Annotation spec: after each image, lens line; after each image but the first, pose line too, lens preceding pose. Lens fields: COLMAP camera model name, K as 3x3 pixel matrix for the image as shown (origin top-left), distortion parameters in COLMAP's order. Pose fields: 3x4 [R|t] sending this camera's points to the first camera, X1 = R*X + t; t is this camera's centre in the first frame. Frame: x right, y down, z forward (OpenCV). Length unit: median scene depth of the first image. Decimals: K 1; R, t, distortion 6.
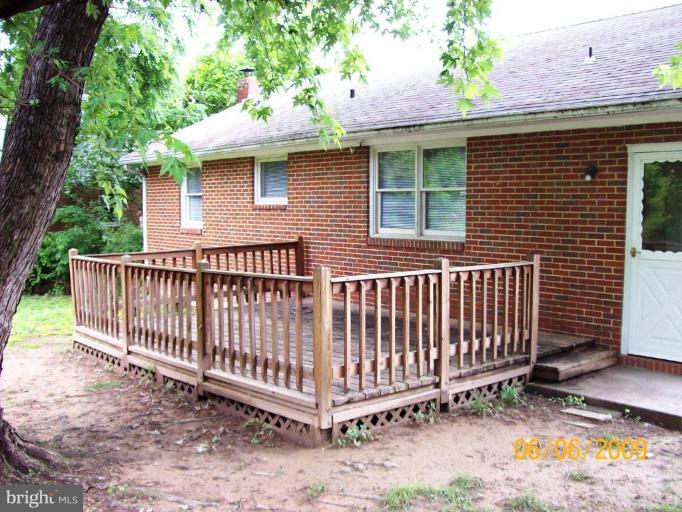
lens RADIAL K [[716.2, 0, 340.4], [0, 716.2, 270.3], [0, 0, 1]] dist [-0.189860, 0.140782]
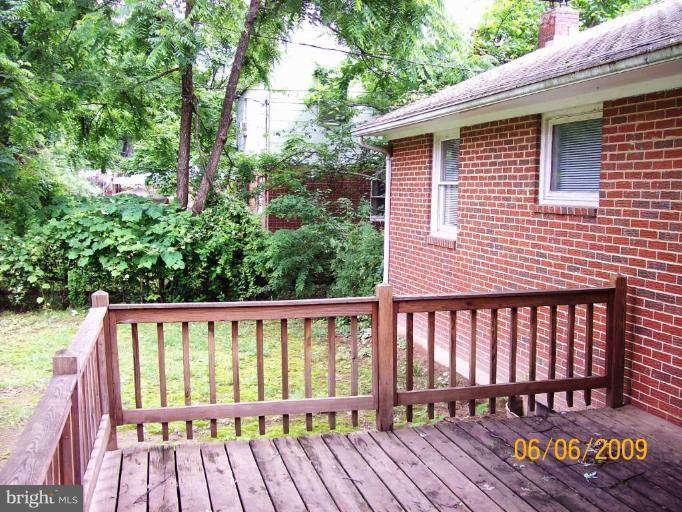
lens RADIAL K [[716.2, 0, 340.4], [0, 716.2, 270.3], [0, 0, 1]] dist [-0.189860, 0.140782]
pose [[0.897810, 0.063733, -0.435746, -0.021592], [-0.057798, 0.997966, 0.026876, -0.051846], [0.436573, 0.001056, 0.899668, 0.492947]]
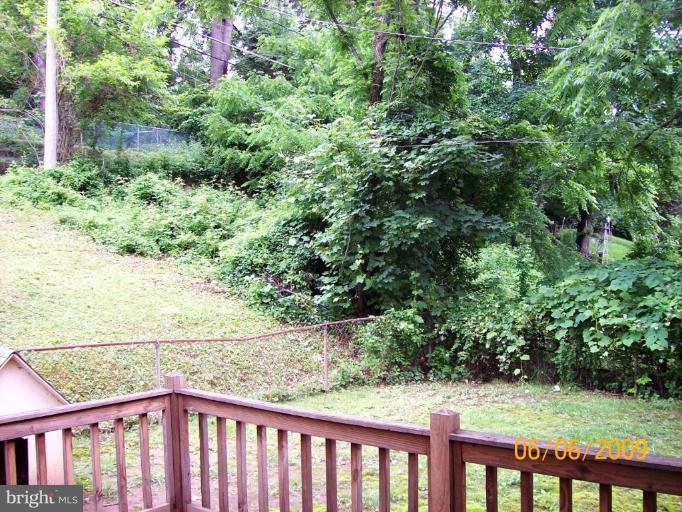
lens RADIAL K [[716.2, 0, 340.4], [0, 716.2, 270.3], [0, 0, 1]] dist [-0.189860, 0.140782]
pose [[0.167022, 0.019839, -0.985754, 0.062487], [-0.078019, 0.996928, 0.006845, -0.081896], [0.982862, 0.075764, 0.168056, 0.782078]]
